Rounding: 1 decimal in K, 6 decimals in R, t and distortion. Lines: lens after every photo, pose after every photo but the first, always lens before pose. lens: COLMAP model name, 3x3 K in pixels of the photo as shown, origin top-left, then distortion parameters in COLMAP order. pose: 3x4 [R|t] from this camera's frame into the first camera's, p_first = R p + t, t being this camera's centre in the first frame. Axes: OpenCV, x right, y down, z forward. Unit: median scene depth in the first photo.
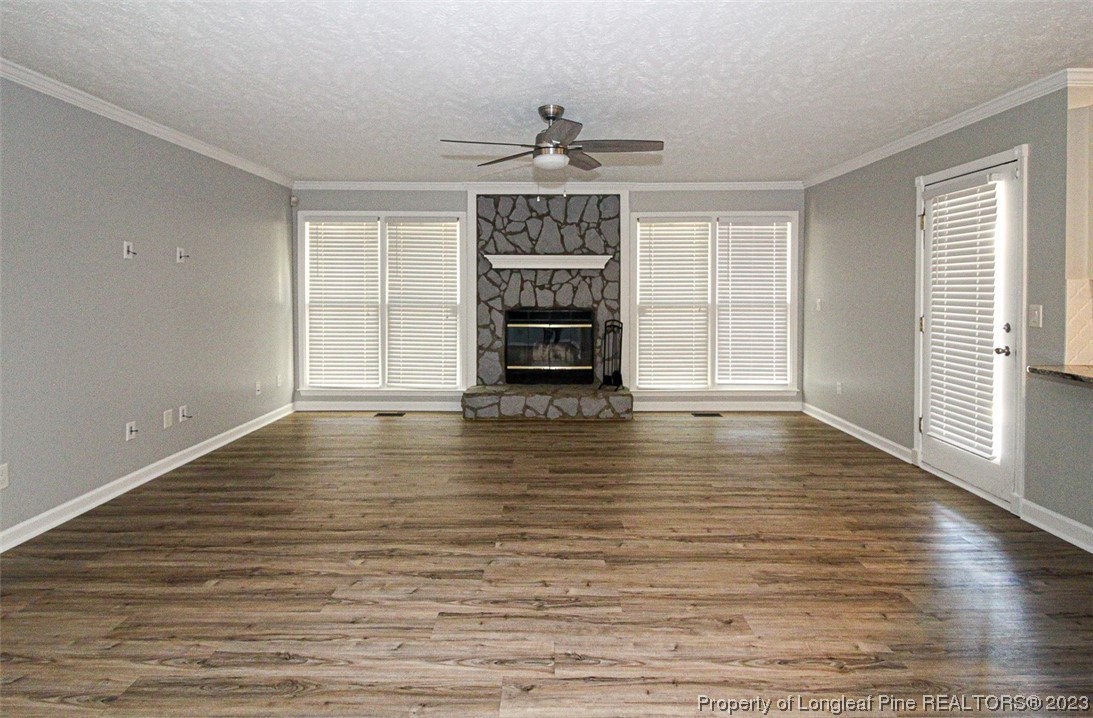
lens RADIAL K [[571.1, 0, 555.5], [0, 571.1, 295.5], [0, 0, 1]] dist [0.018814, -0.000538]
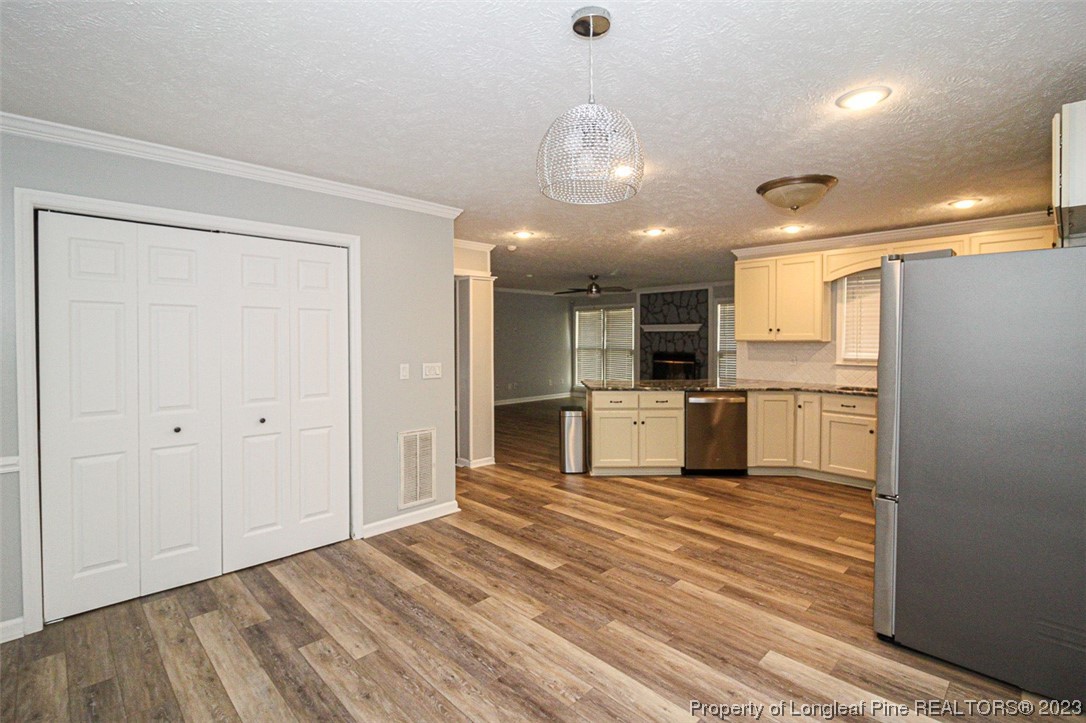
lens RADIAL K [[503.8, 0, 540.6], [0, 503.8, 348.9], [0, 0, 1]] dist [0.003792, -0.010330]
pose [[0.696158, 0.014700, -0.717738, 0.872104], [-0.006633, 0.999879, 0.014044, -0.010089], [0.717858, -0.005016, 0.696171, -0.456387]]
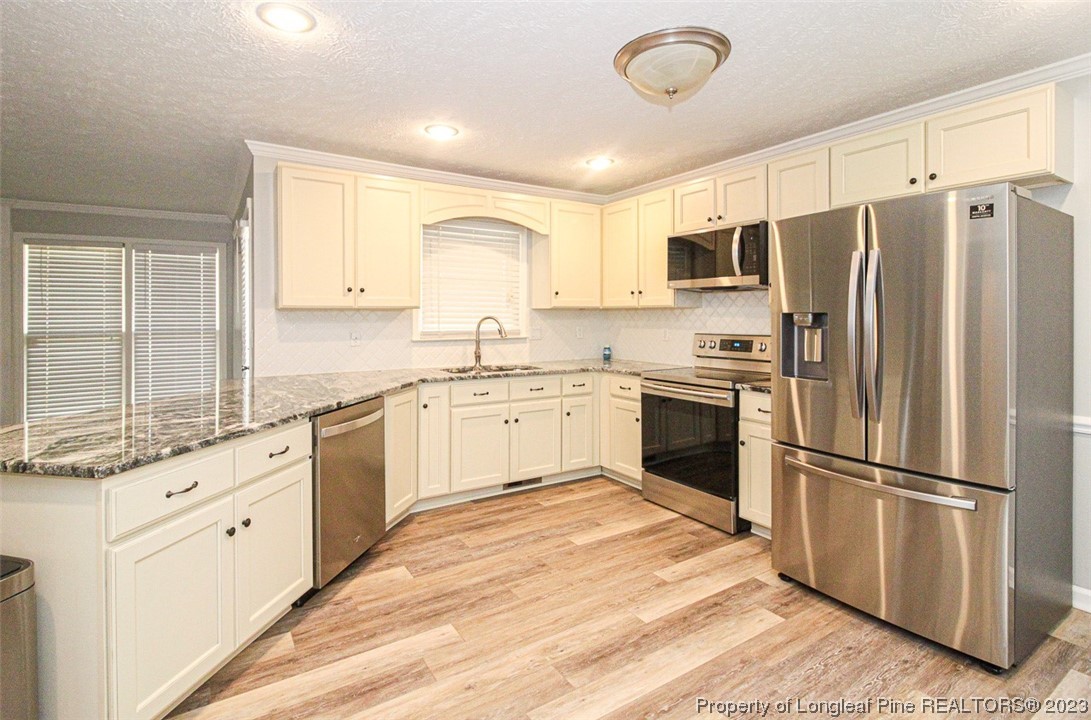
lens RADIAL K [[521.1, 0, 541.3], [0, 521.1, 317.2], [0, 0, 1]] dist [-0.003476, -0.000933]
pose [[0.847577, -0.004254, 0.530656, 0.404234], [0.008926, 0.999941, -0.006241, 0.001109], [-0.530598, 0.010027, 0.847564, -0.135788]]
